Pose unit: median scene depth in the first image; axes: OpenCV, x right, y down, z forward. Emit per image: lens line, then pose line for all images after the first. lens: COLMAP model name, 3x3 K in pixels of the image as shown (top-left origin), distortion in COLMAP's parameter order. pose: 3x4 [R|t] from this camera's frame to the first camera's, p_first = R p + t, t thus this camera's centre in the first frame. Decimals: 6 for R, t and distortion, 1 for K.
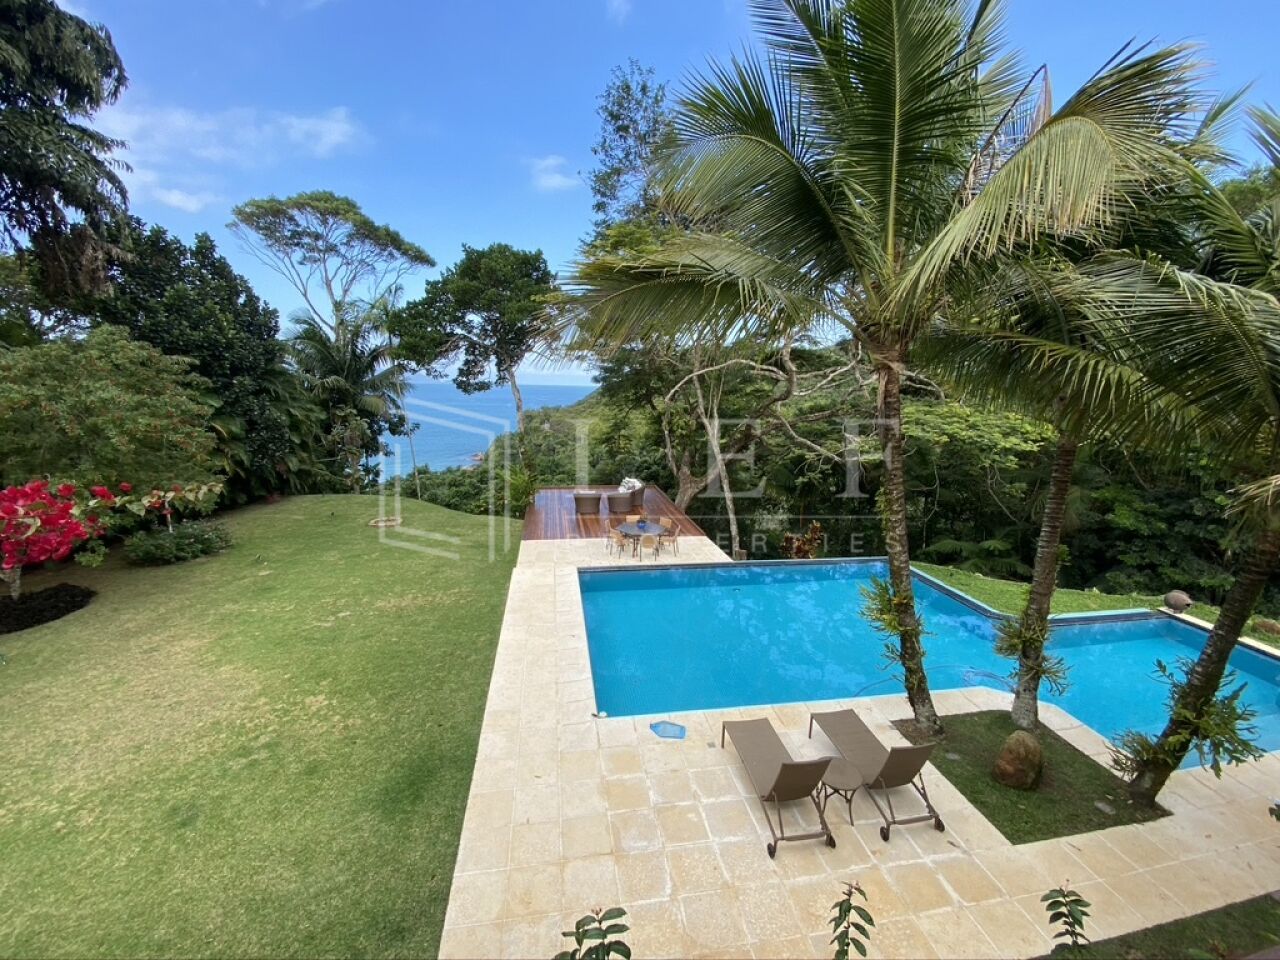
lens RADIAL K [[520.5, 0, 625.5], [0, 520.5, 488.9], [0, 0, 1]] dist [0.010379, -0.015430]
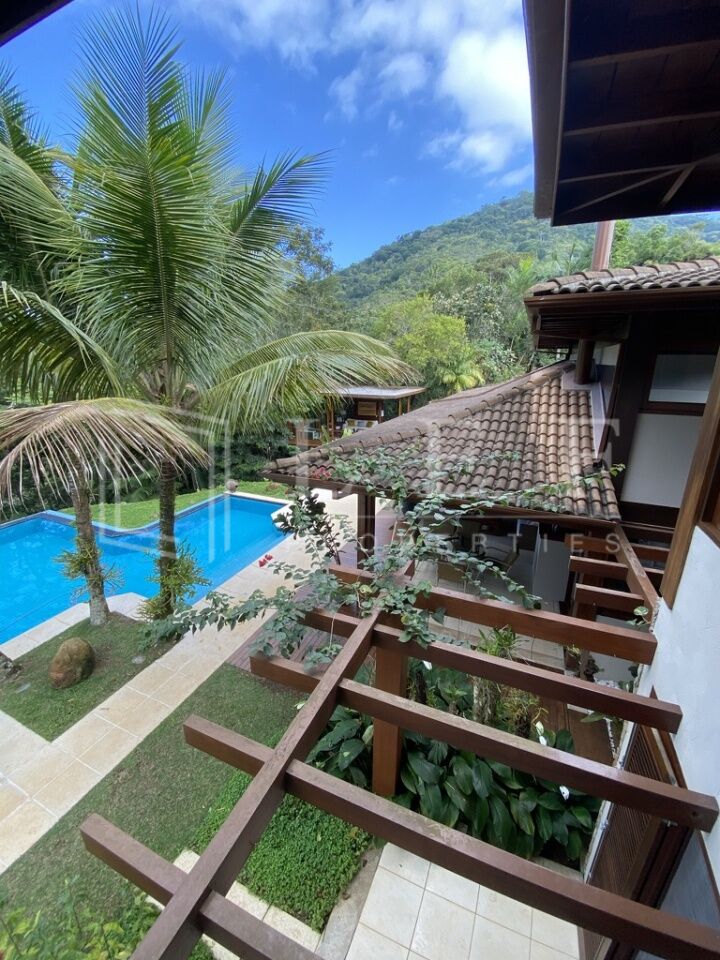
lens RADIAL K [[390.3, 0, 360.8], [0, 390.3, 475.5], [0, 0, 1]] dist [0.010379, -0.015430]
pose [[0.521170, -0.253546, 0.814921, 0.210537], [0.174746, 0.966324, 0.188895, 0.014312], [-0.835371, 0.043958, 0.547925, -0.052669]]
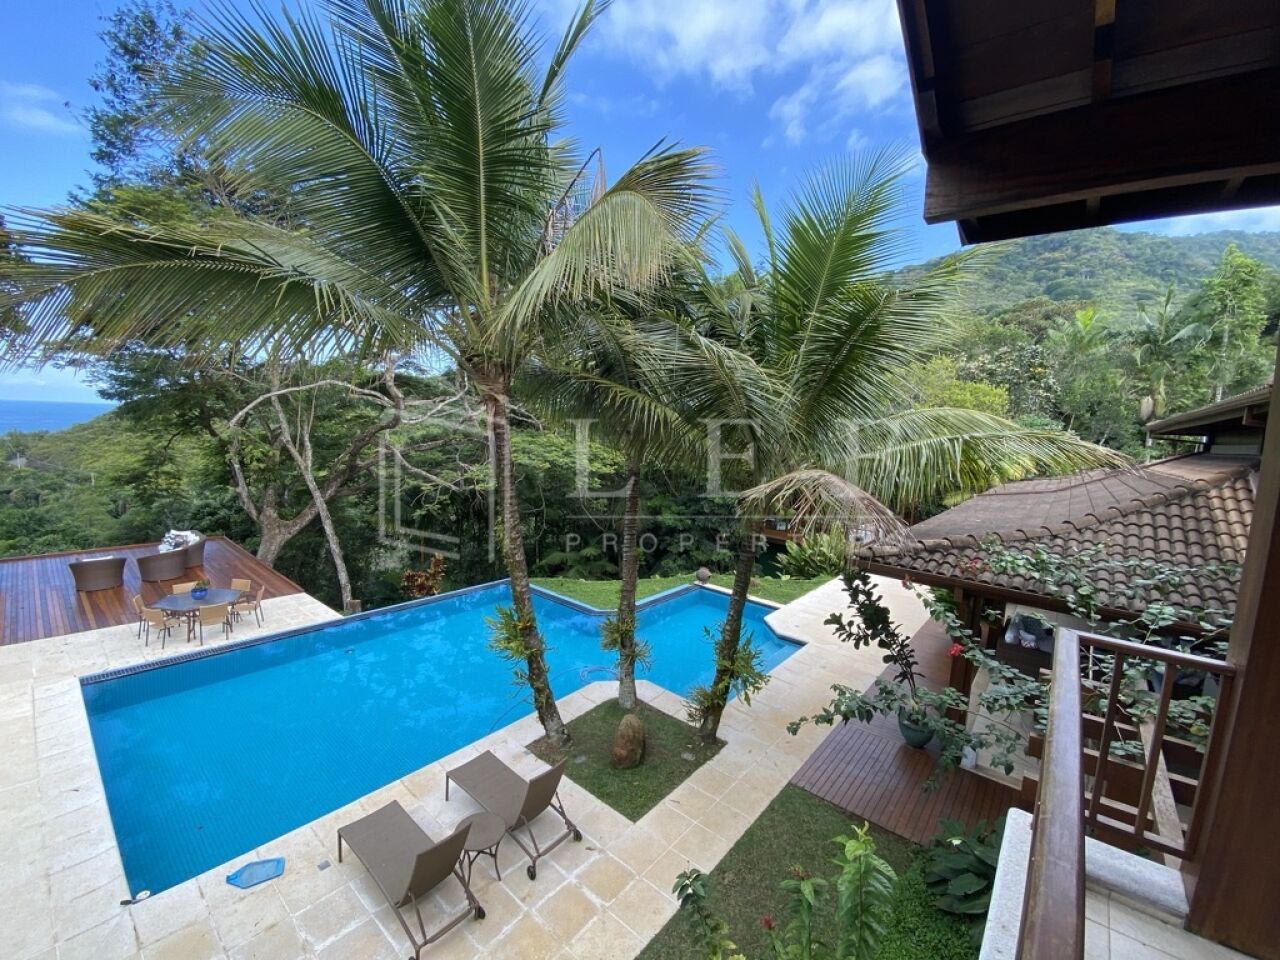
lens RADIAL K [[520.5, 0, 642.9], [0, 520.5, 477.3], [0, 0, 1]] dist [0.010379, -0.015430]
pose [[0.743283, -0.045267, 0.667444, 0.014619], [0.096049, 0.994592, -0.039508, -0.005479], [-0.662046, 0.093473, 0.743611, 0.027995]]
